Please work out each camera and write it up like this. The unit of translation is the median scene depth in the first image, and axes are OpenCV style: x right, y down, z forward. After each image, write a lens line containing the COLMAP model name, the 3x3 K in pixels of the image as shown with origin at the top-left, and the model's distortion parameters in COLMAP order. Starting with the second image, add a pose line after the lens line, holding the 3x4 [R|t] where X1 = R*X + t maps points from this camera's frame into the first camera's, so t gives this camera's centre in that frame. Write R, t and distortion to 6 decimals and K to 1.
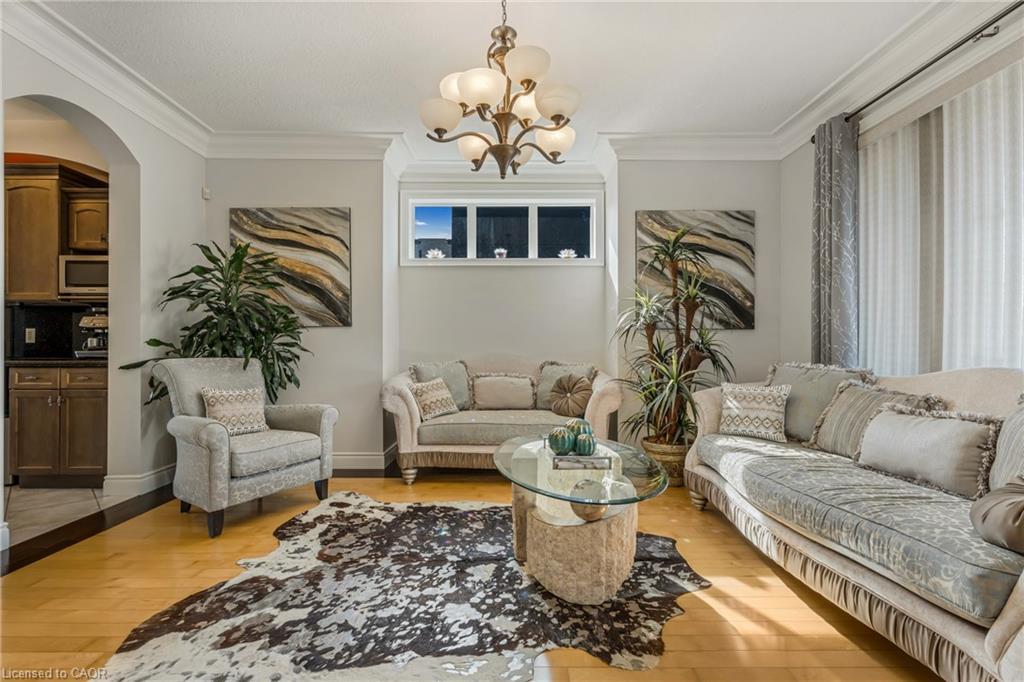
lens RADIAL K [[454.9, 0, 512.3], [0, 454.9, 348.1], [0, 0, 1]] dist [0.002117, 0.000336]
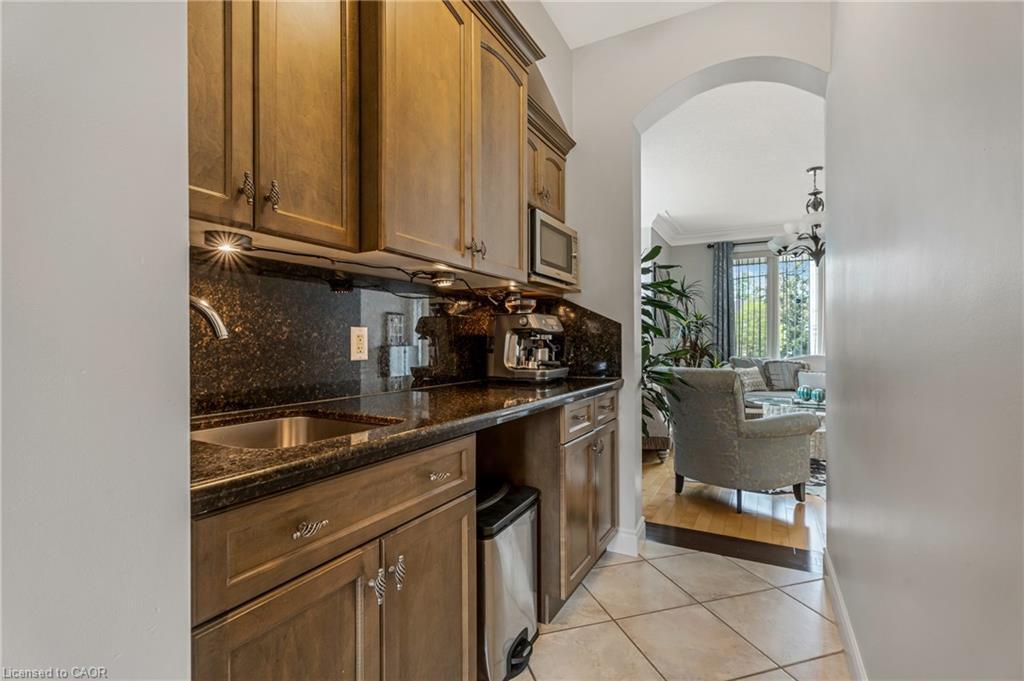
lens RADIAL K [[465.0, 0, 519.5], [0, 465.0, 346.4], [0, 0, 1]] dist [0.002276, 0.000647]
pose [[0.476340, -0.008970, 0.879215, -2.792121], [0.009785, 0.999940, 0.004901, -0.053298], [-0.879207, 0.006269, 0.476399, 1.341366]]
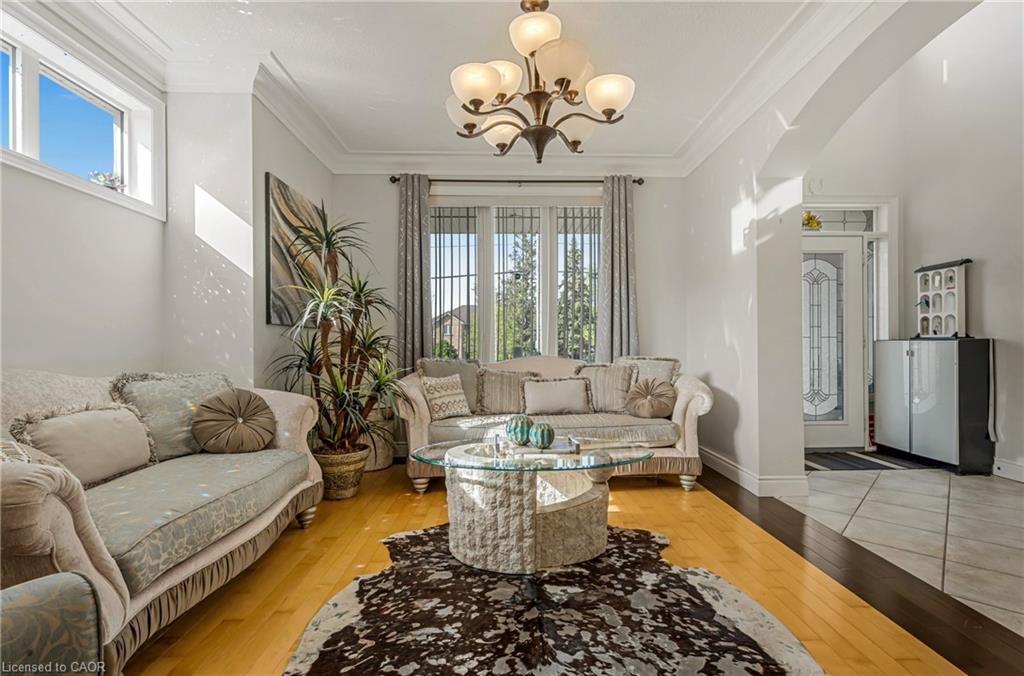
lens RADIAL K [[464.8, 0, 512.3], [0, 464.8, 342.9], [0, 0, 1]] dist [0.001566, 0.000146]
pose [[-0.006344, -0.001872, 0.999978, -1.100516], [0.004864, 0.999986, 0.001903, -0.018297], [-0.999968, 0.004876, -0.006335, 1.207759]]
